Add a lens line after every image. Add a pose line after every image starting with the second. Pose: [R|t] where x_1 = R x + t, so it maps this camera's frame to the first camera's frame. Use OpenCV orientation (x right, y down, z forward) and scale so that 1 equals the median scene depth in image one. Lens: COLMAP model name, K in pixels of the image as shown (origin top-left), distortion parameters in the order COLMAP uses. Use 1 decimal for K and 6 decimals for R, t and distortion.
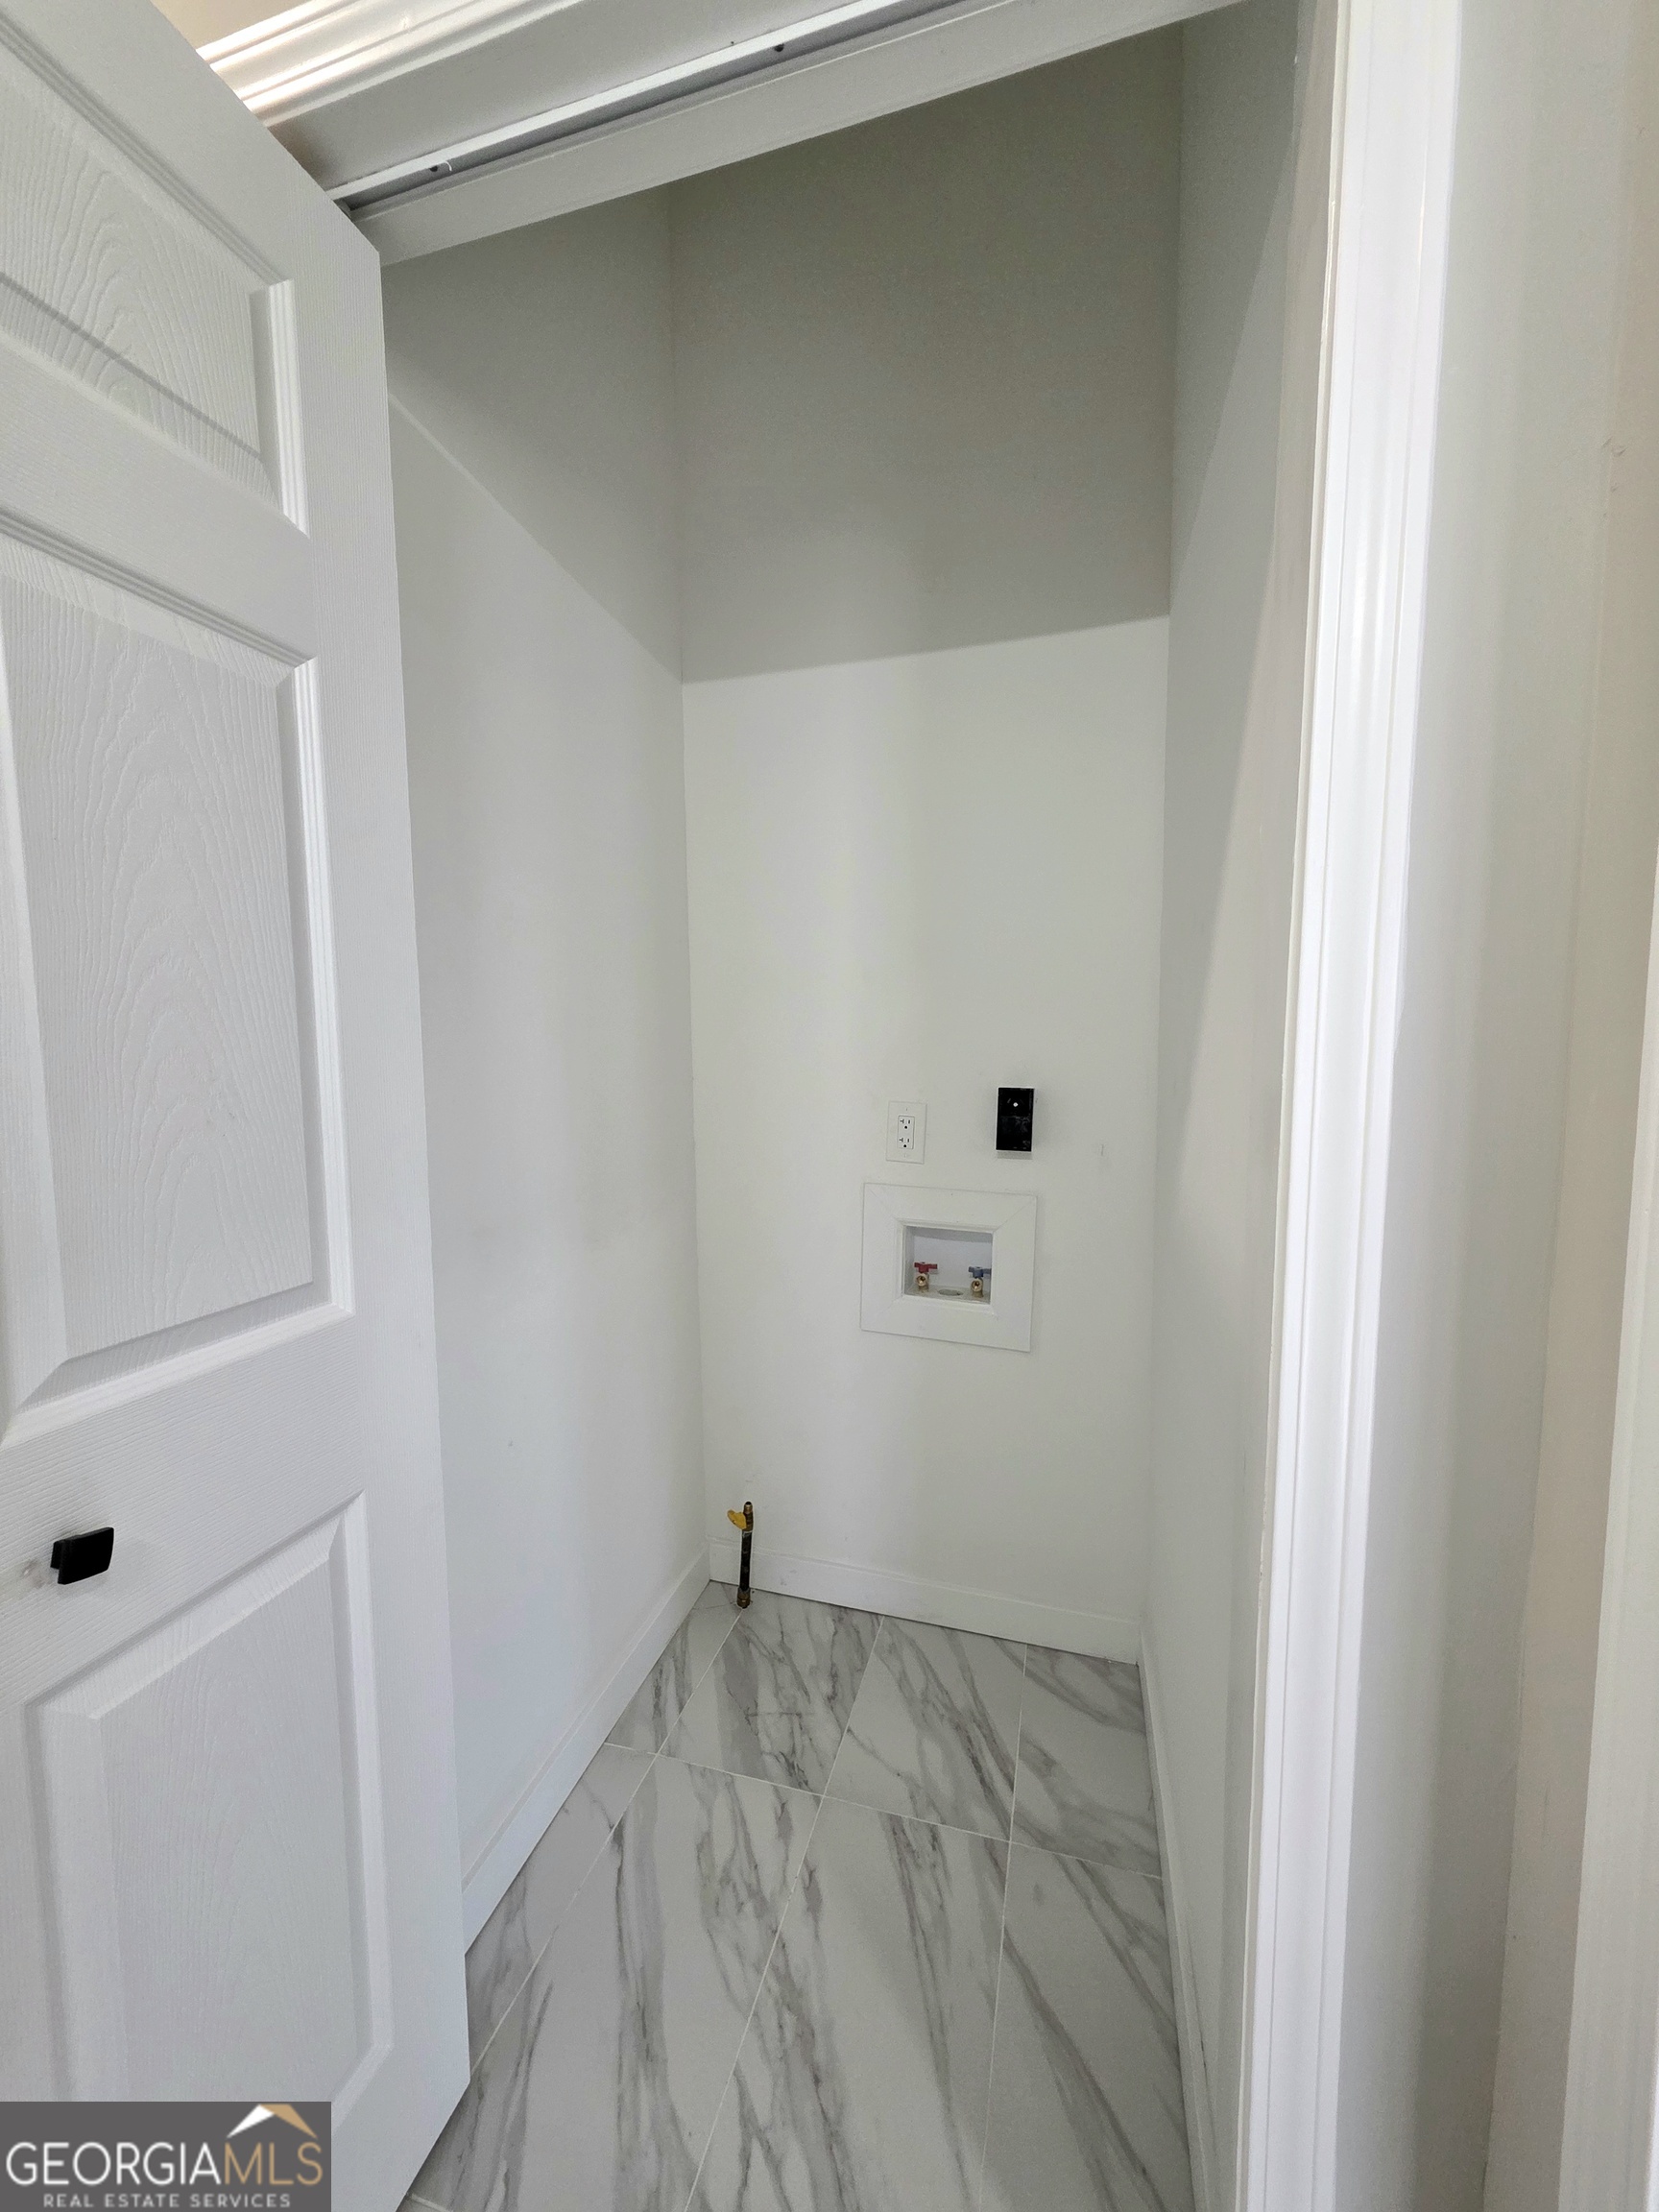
lens RADIAL K [[882.8, 0, 819.4], [0, 882.8, 1109.6], [0, 0, 1]] dist [0.002796, 0.000092]
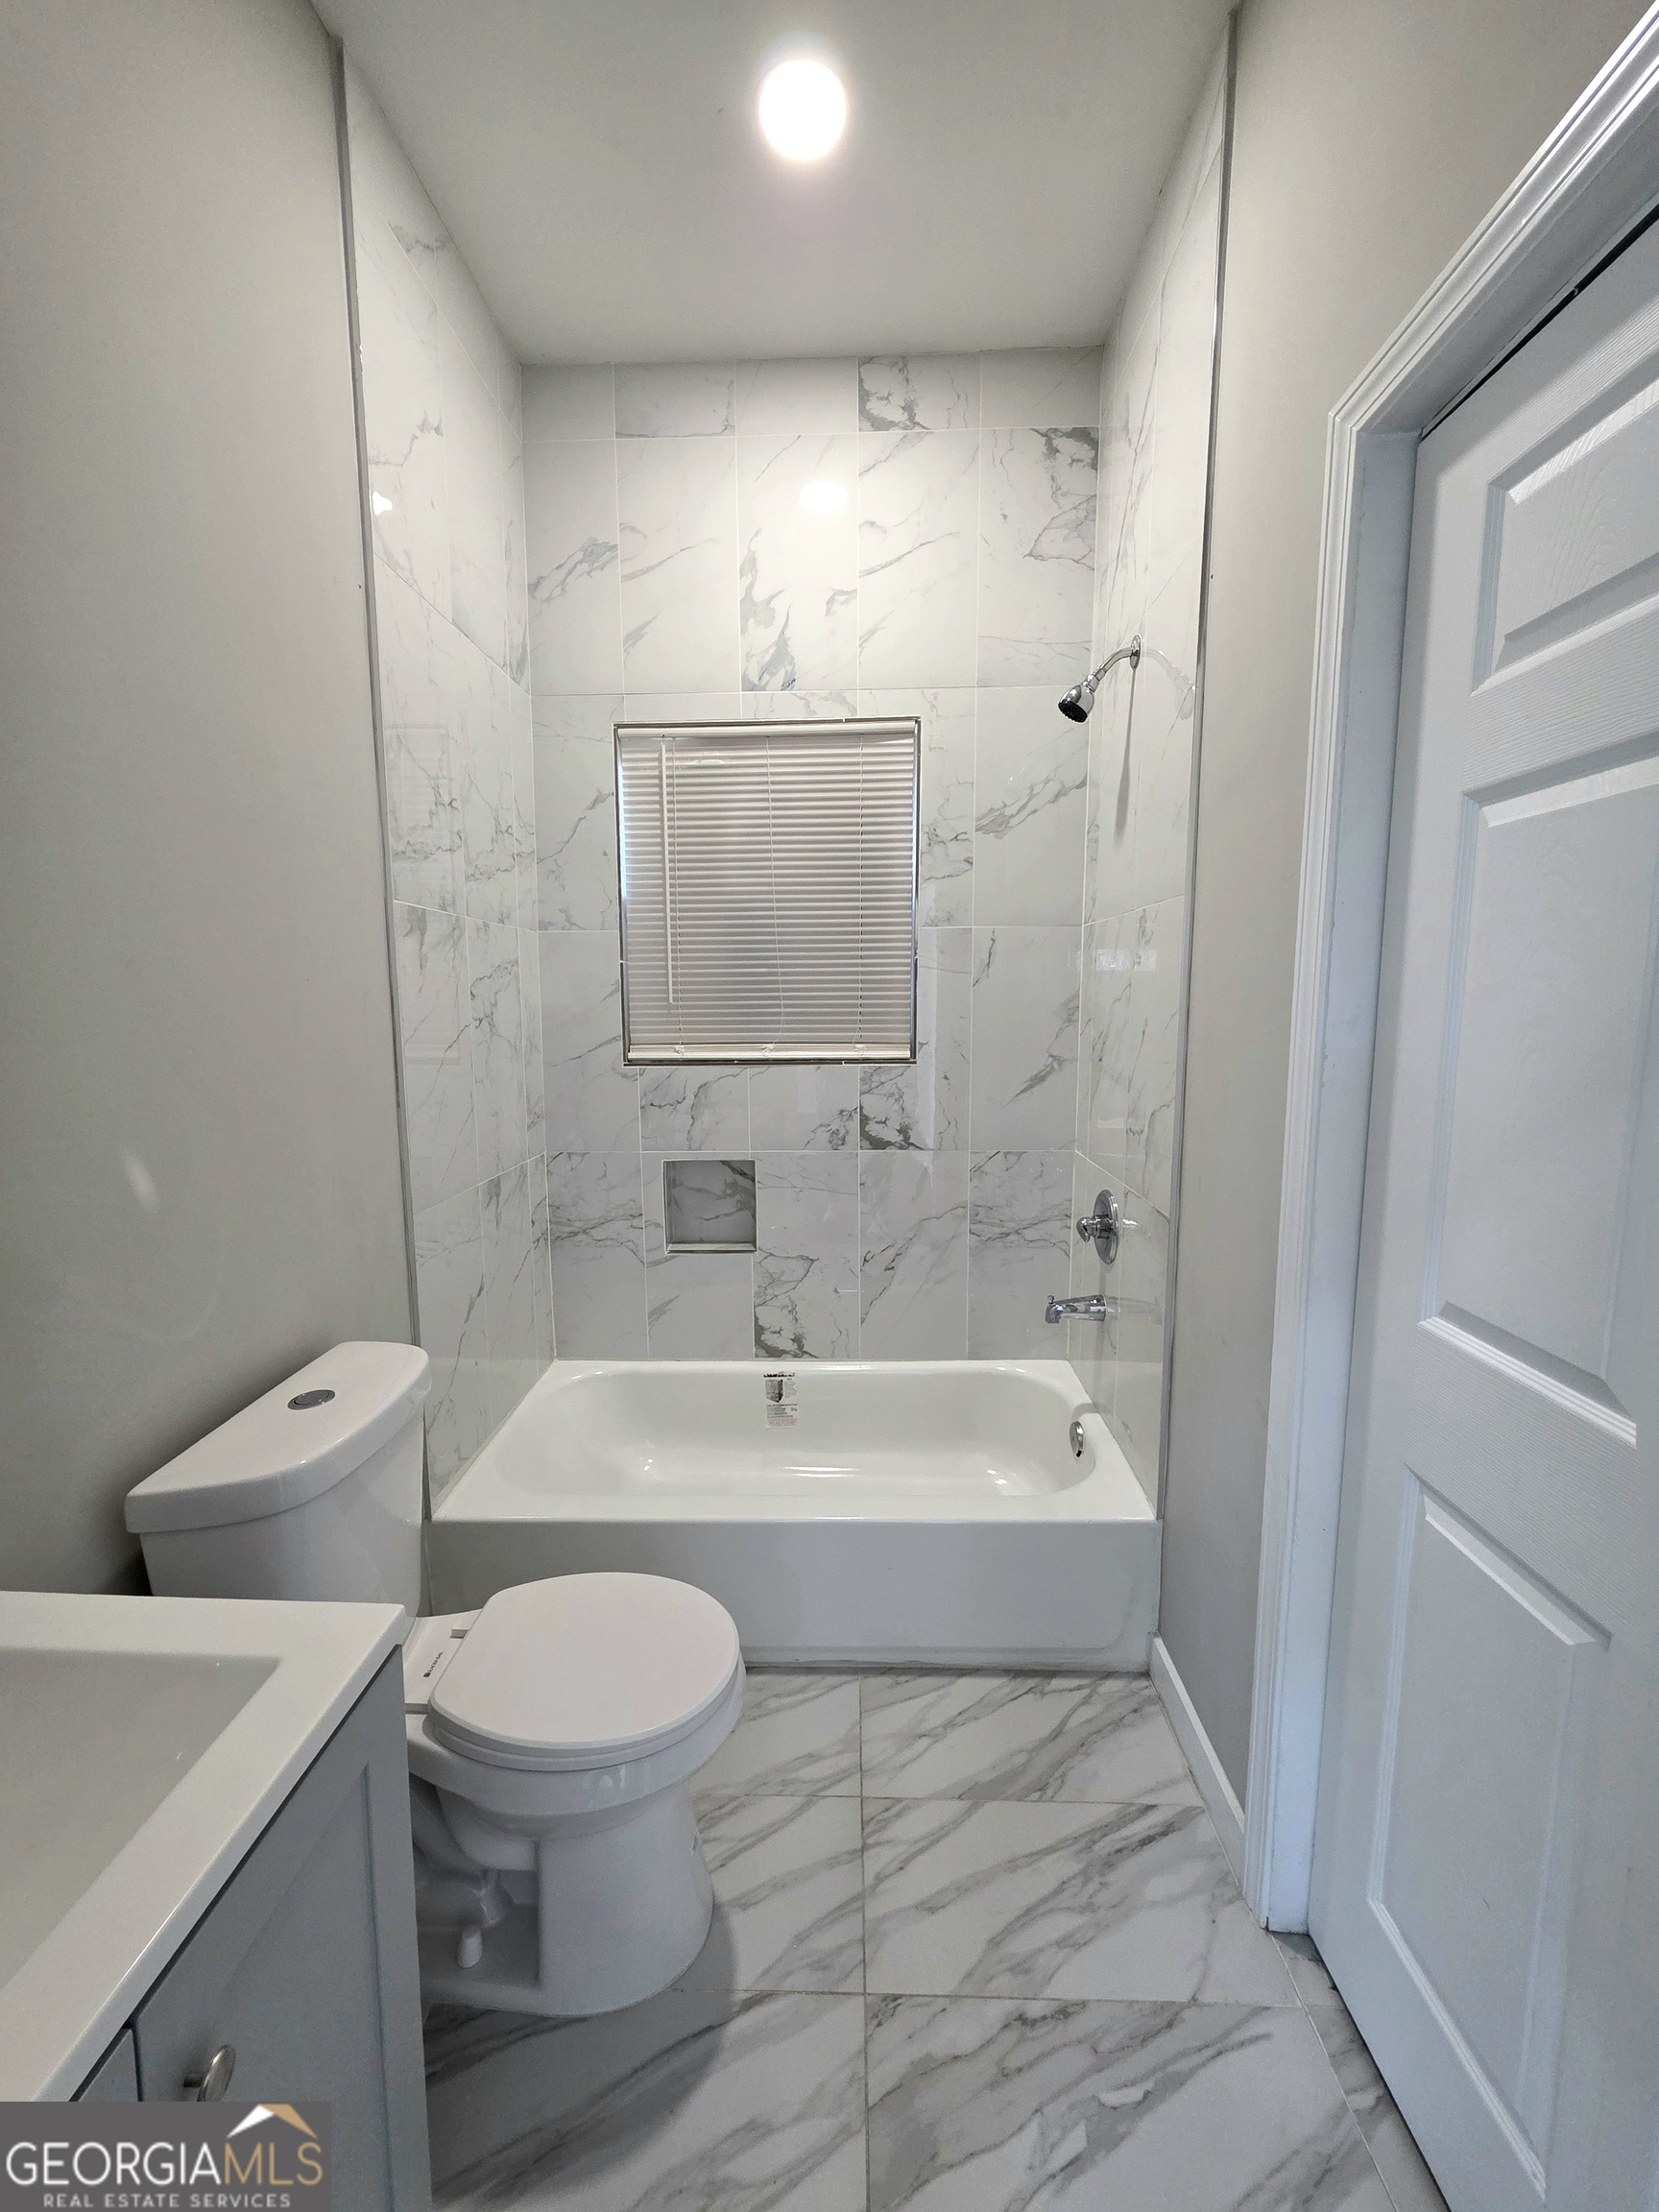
lens RADIAL K [[882.8, 0, 821.3], [0, 882.8, 1104.0], [0, 0, 1]] dist [0.002796, 0.000092]
pose [[-0.253663, -0.114344, 0.960511, -0.518728], [0.088618, 0.986065, 0.140790, -0.195694], [-0.963225, 0.120832, -0.239995, 1.359182]]
